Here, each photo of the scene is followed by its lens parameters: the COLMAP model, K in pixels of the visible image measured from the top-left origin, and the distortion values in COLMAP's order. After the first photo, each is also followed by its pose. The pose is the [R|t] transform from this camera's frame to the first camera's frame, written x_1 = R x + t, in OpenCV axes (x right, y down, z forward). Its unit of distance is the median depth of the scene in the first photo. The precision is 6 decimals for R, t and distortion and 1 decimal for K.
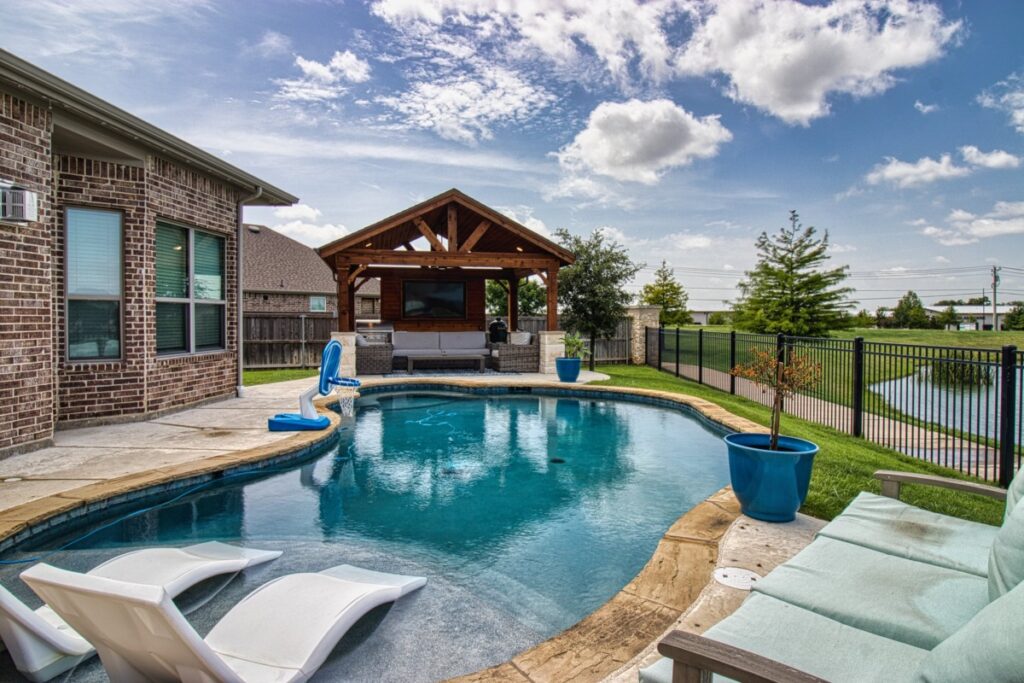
lens RADIAL K [[576.5, 0, 512.4], [0, 576.5, 325.6], [0, 0, 1]] dist [0.005046, -0.012030]
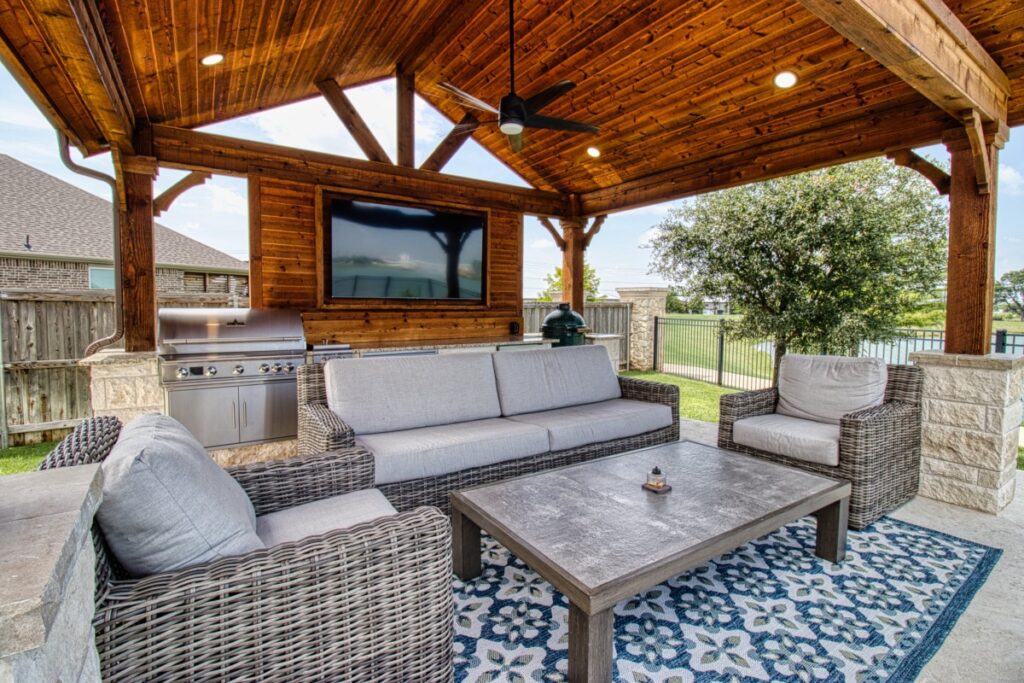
lens RADIAL K [[474.1, 0, 512.2], [0, 474.1, 330.8], [0, 0, 1]] dist [-0.001746, -0.011416]
pose [[0.940125, -0.013153, 0.340575, -0.222569], [-0.002230, 0.998996, 0.044736, -0.011546], [-0.340821, -0.042817, 0.939153, 0.857945]]
